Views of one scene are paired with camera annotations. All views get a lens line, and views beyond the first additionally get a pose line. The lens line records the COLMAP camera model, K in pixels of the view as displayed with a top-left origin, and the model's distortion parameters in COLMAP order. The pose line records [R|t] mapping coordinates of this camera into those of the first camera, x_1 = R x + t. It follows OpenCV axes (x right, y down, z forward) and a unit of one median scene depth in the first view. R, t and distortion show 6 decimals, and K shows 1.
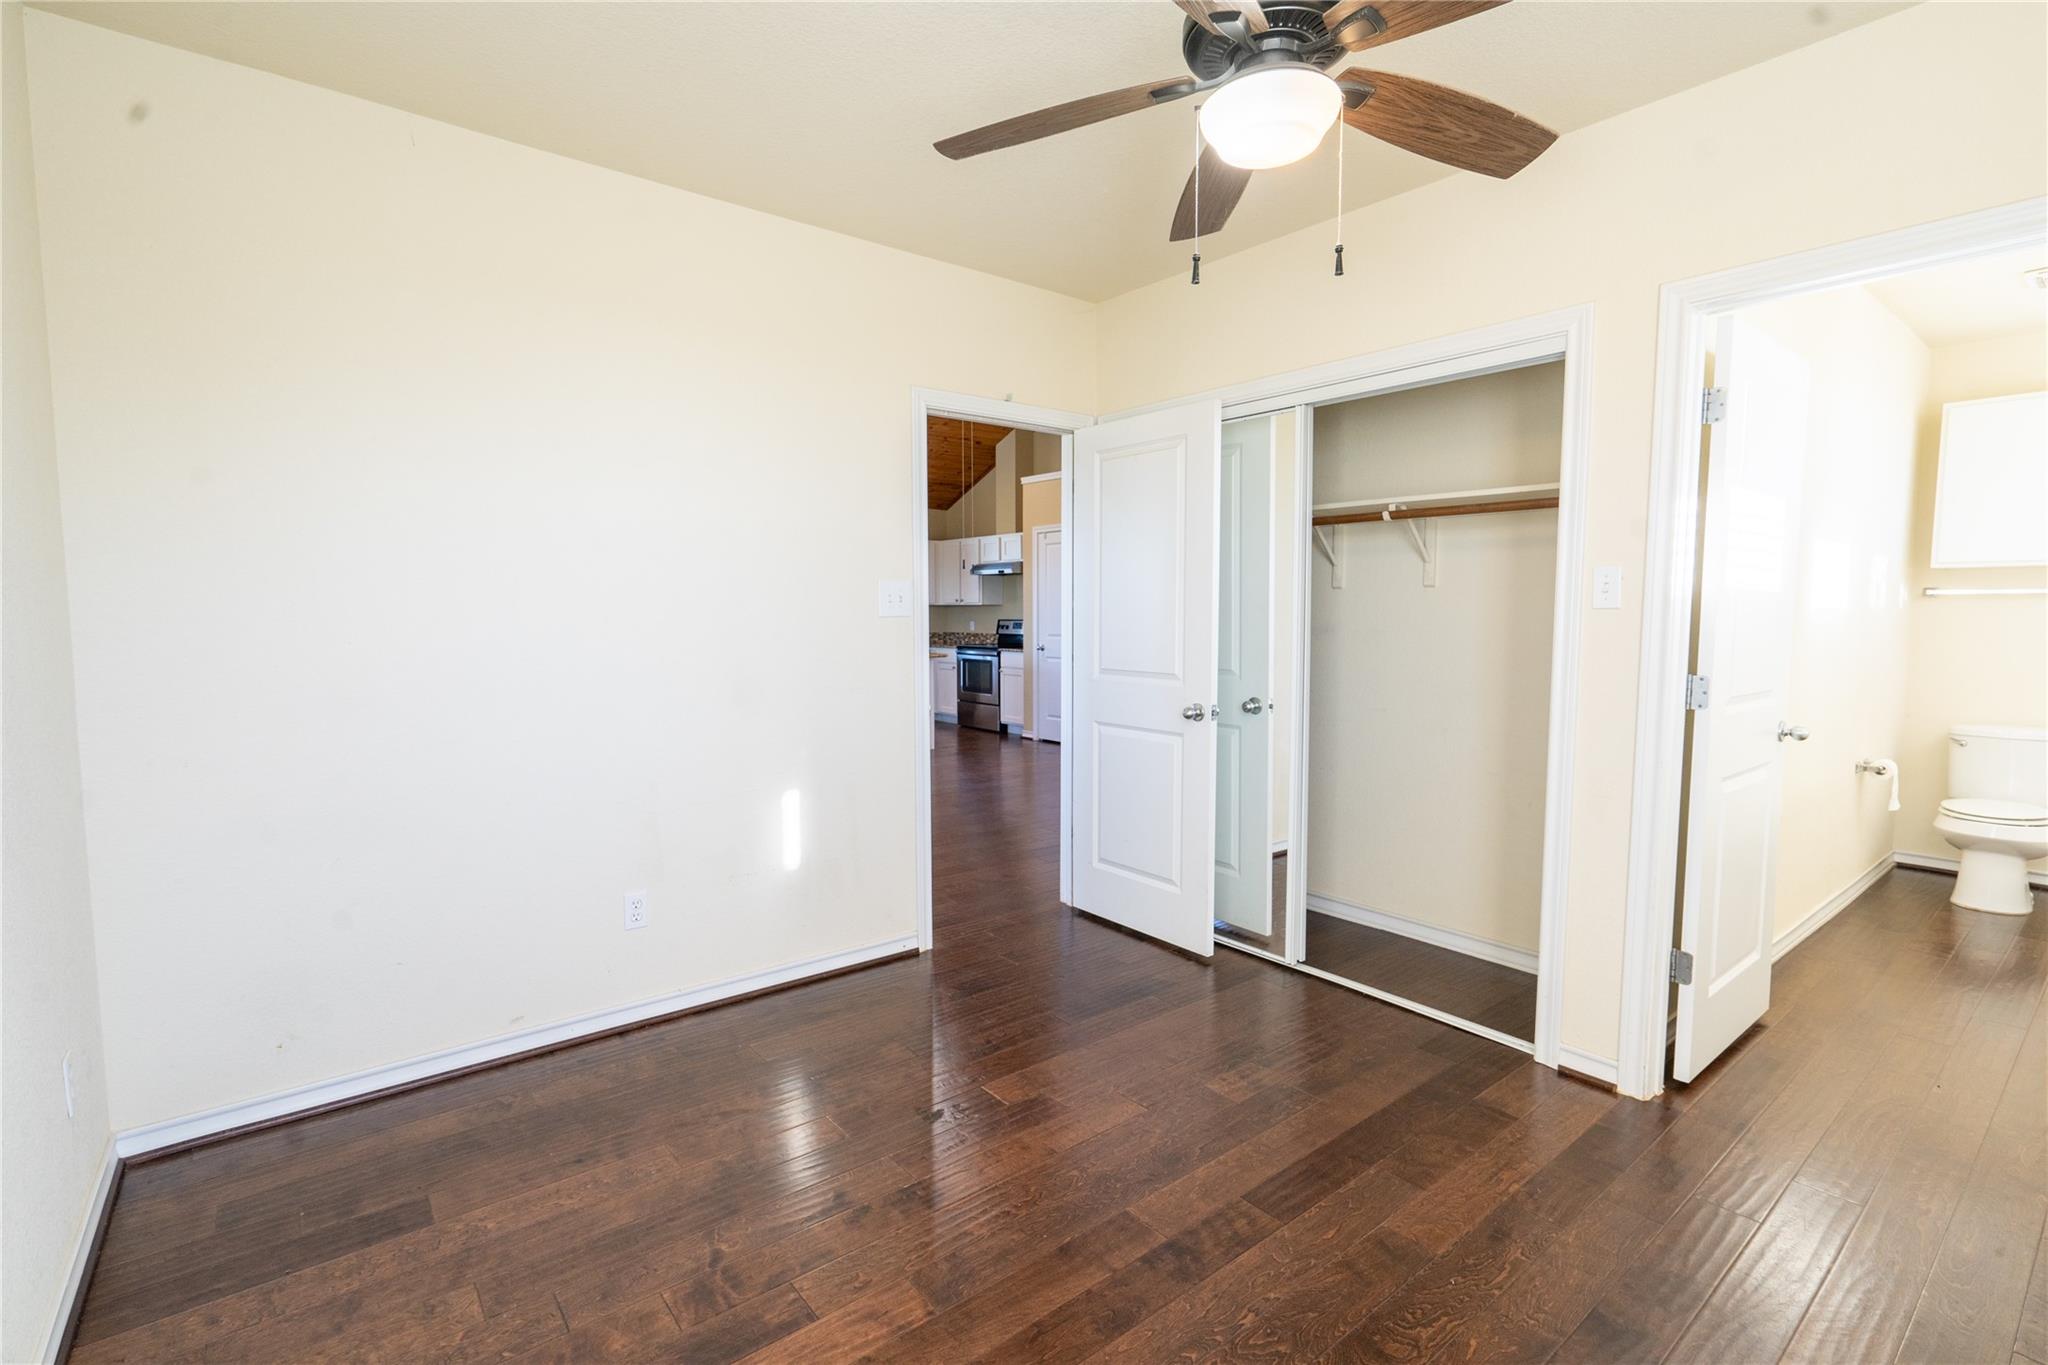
lens RADIAL K [[968.0, 0, 1030.7], [0, 968.0, 696.8], [0, 0, 1]] dist [-0.001844, -0.000049]
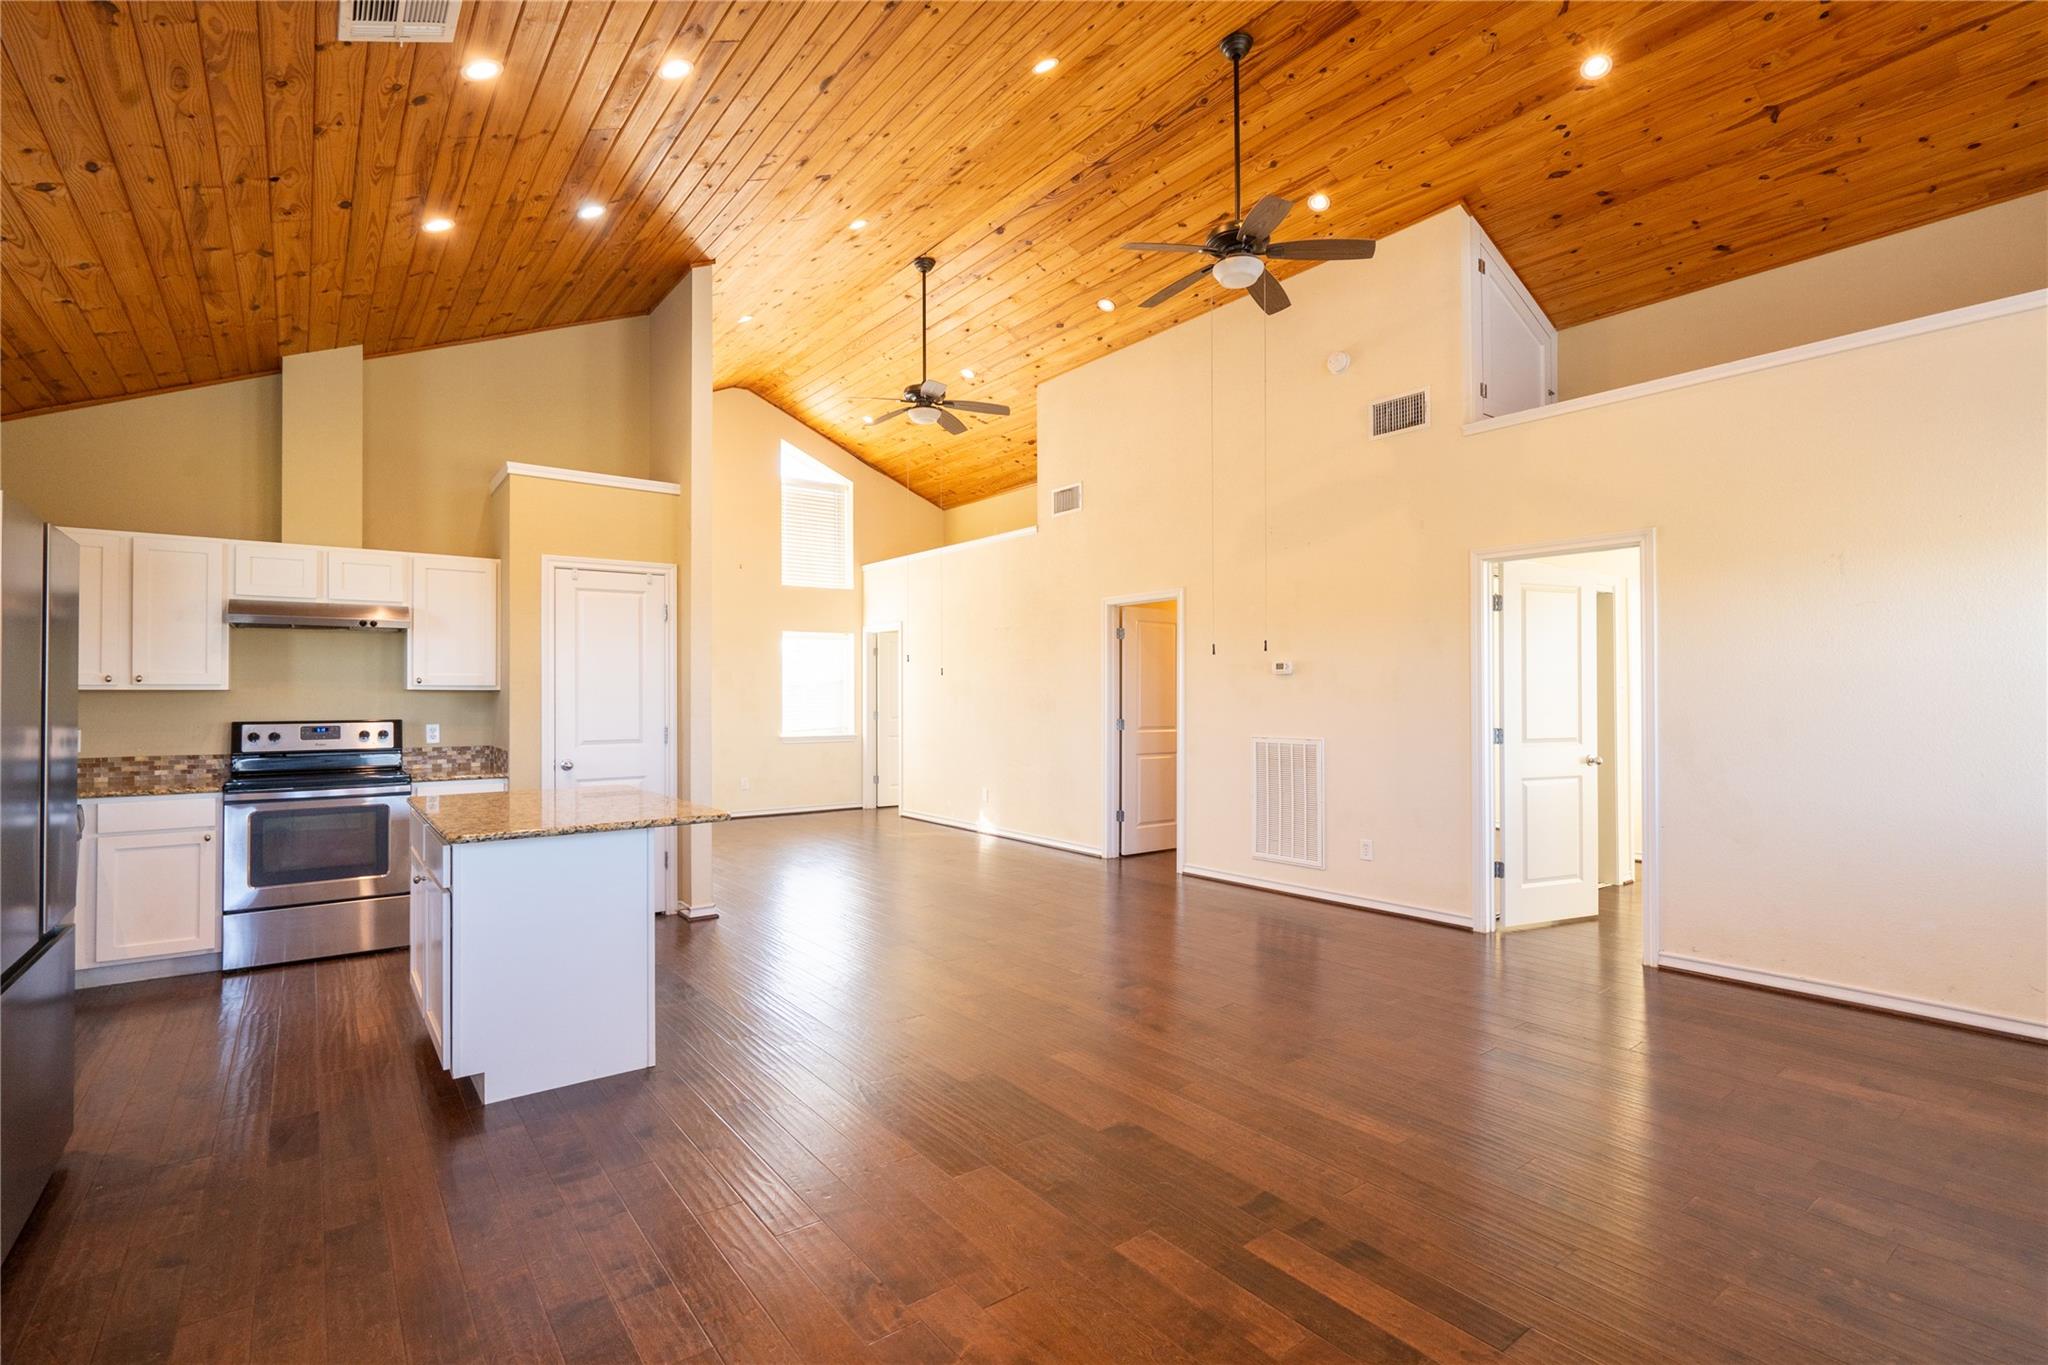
lens RADIAL K [[944.3, 0, 1023.5], [0, 944.3, 680.0], [0, 0, 1]] dist [-0.002834, 0.004061]
pose [[0.023964, 0.015259, 0.999596, -0.500049], [0.092664, 0.995545, -0.017419, -0.060711], [-0.995409, 0.093044, 0.022444, 0.655495]]
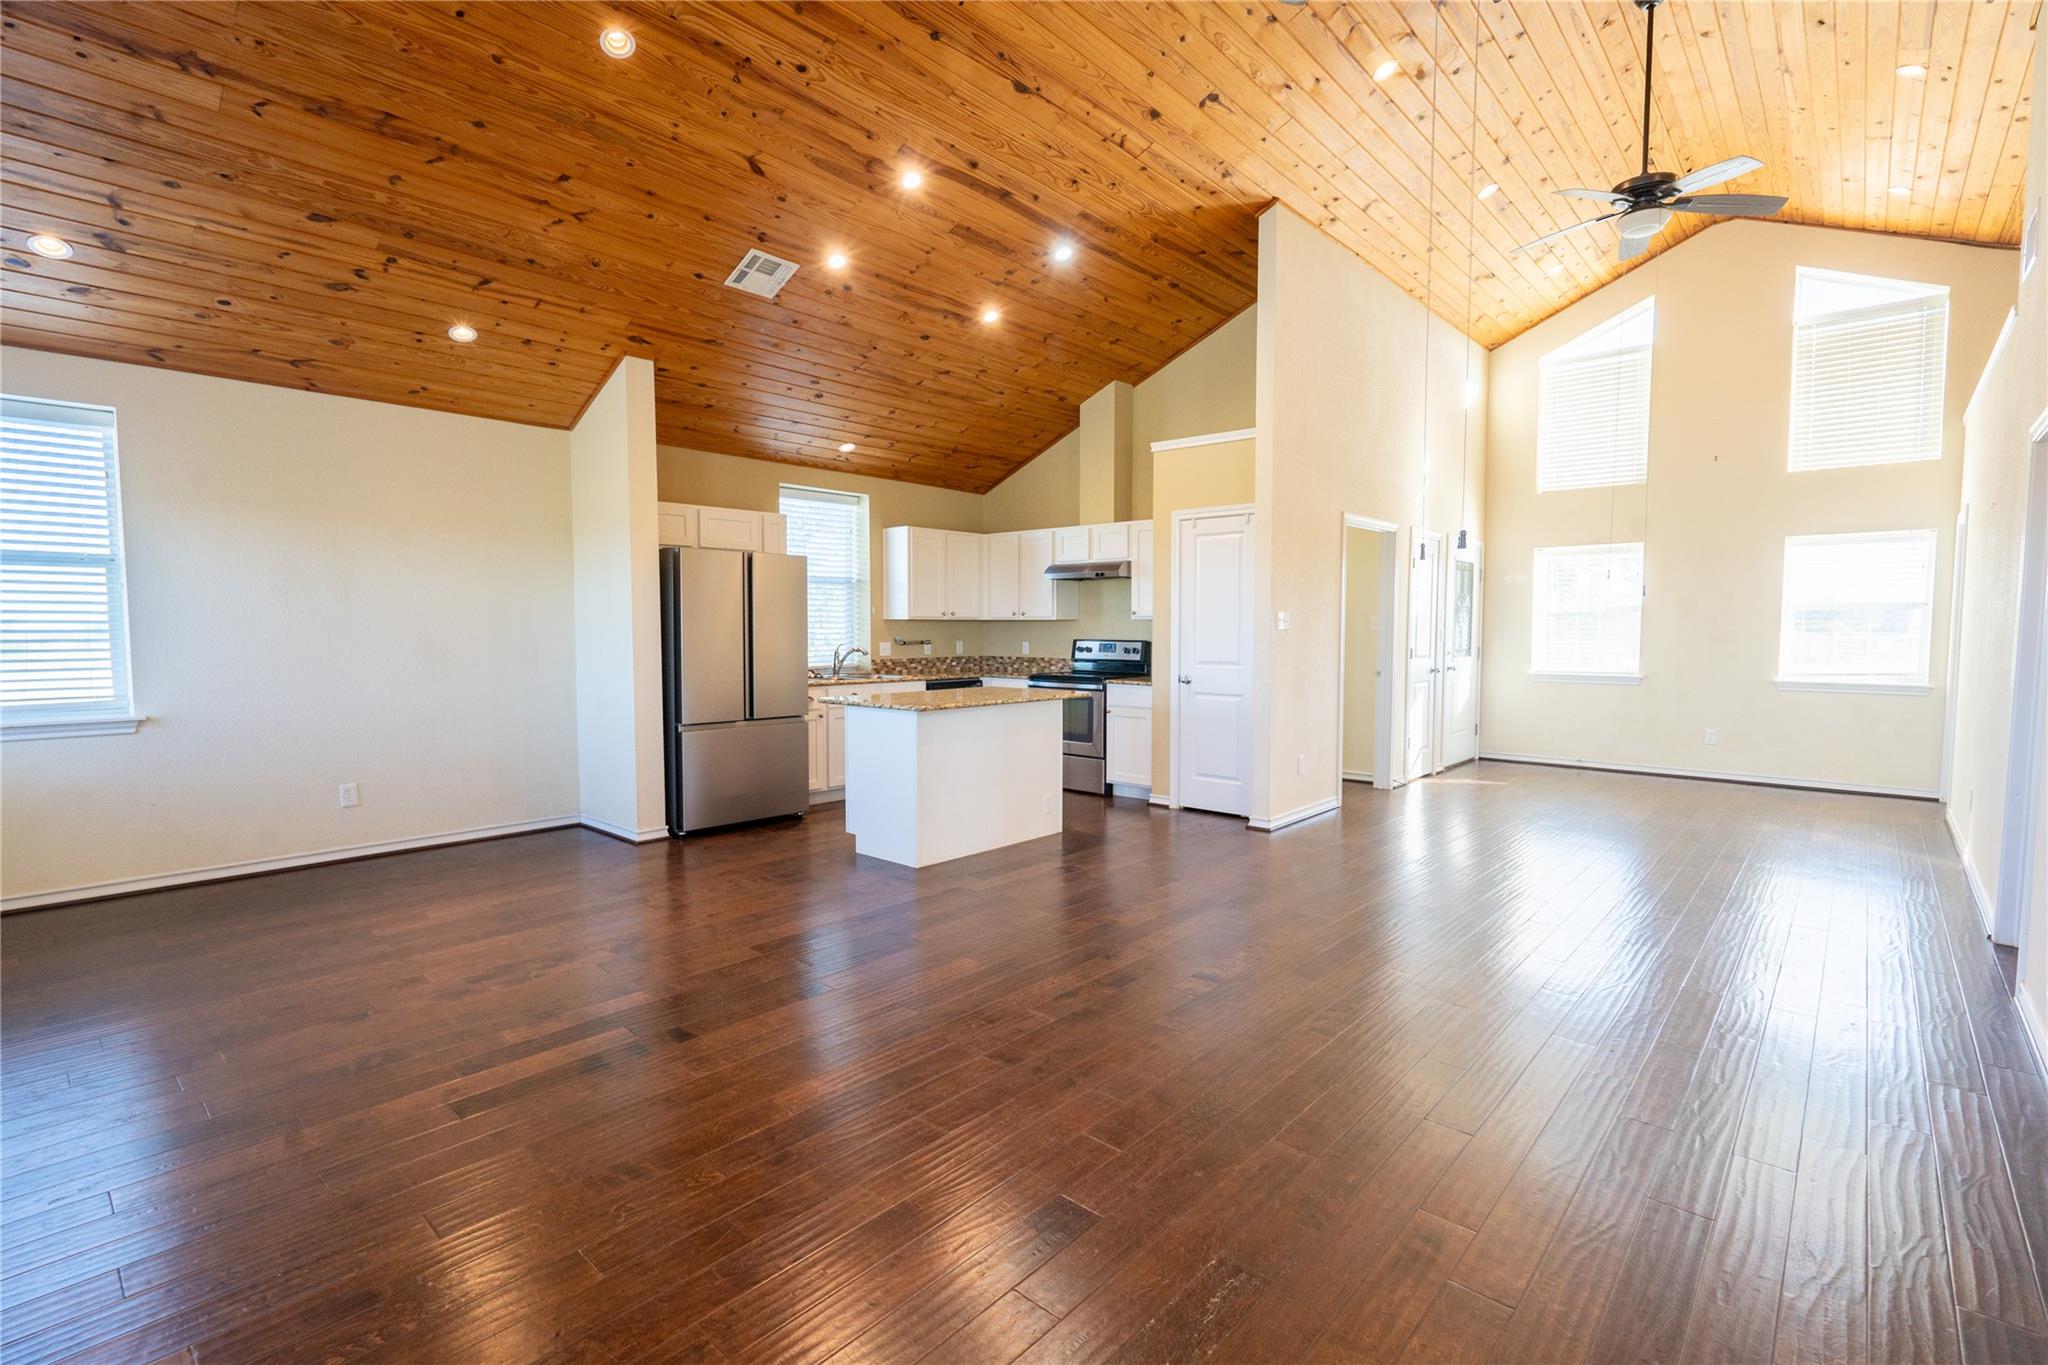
lens RADIAL K [[944.3, 0, 1023.5], [0, 944.3, 680.0], [0, 0, 1]] dist [-0.002834, 0.004061]
pose [[0.986076, -0.008515, 0.166078, -0.205261], [0.013767, 0.999440, -0.030500, -0.028394], [-0.165726, 0.032362, 0.985641, 0.307031]]
